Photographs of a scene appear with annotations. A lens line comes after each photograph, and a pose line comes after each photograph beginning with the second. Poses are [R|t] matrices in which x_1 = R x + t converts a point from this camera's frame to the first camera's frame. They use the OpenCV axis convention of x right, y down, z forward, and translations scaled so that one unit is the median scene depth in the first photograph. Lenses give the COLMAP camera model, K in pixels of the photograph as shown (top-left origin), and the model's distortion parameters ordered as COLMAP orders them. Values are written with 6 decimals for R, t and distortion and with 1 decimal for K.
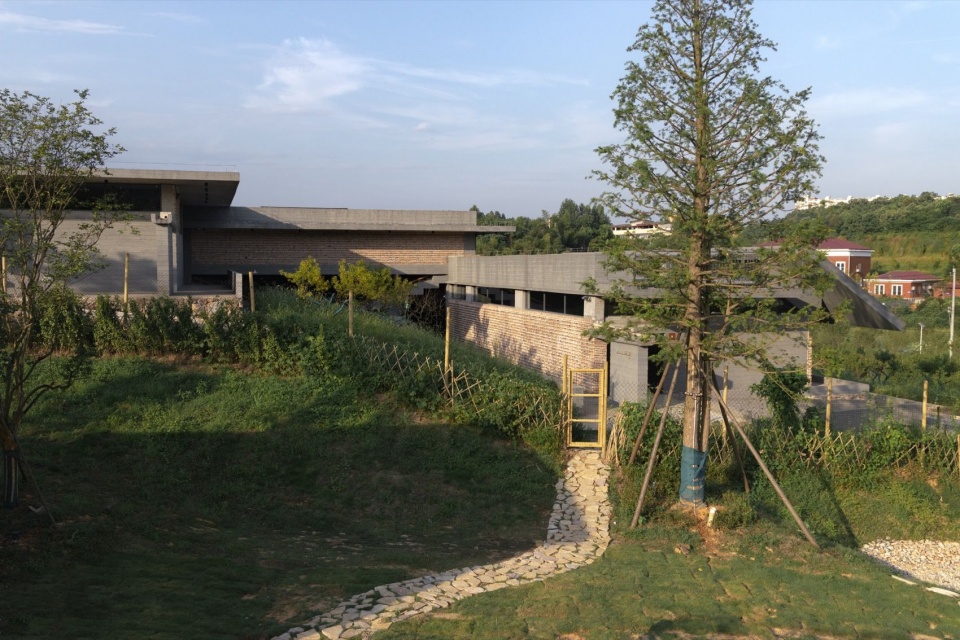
lens RADIAL K [[868.3, 0, 483.2], [0, 868.3, 316.3], [0, 0, 1]] dist [0.007614, -0.004808]
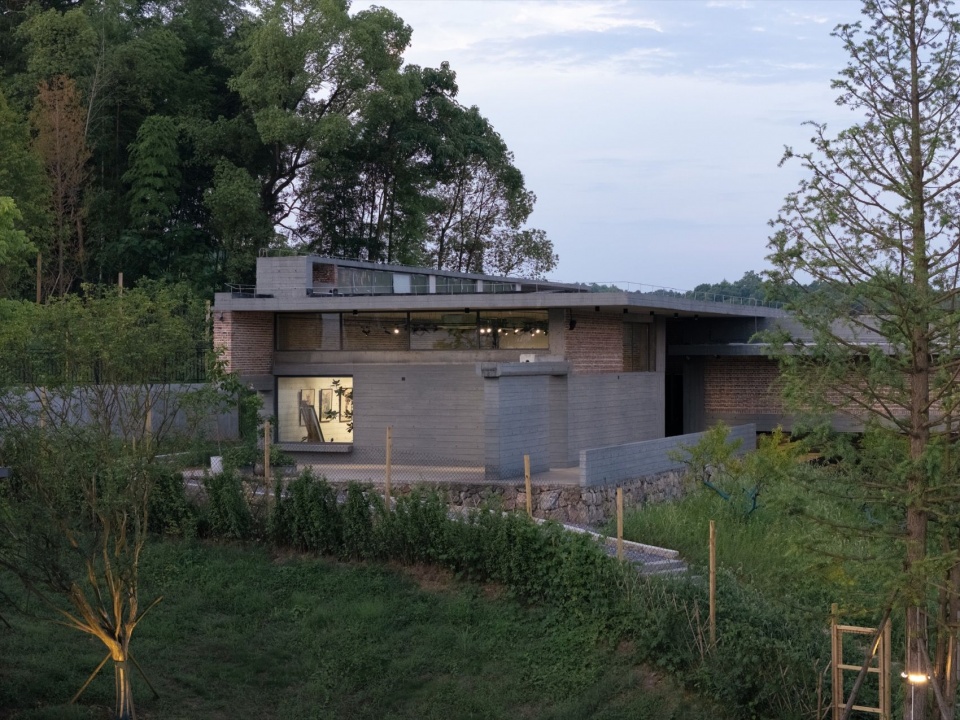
lens RADIAL K [[1866.4, 0, 538.7], [0, 1866.4, 355.5], [0, 0, 1]] dist [-0.131265, 0.000000]
pose [[0.805320, -0.007455, -0.592794, 0.800717], [-0.030228, 0.998104, -0.053618, -0.063875], [0.592070, 0.061098, 0.803567, -0.271491]]
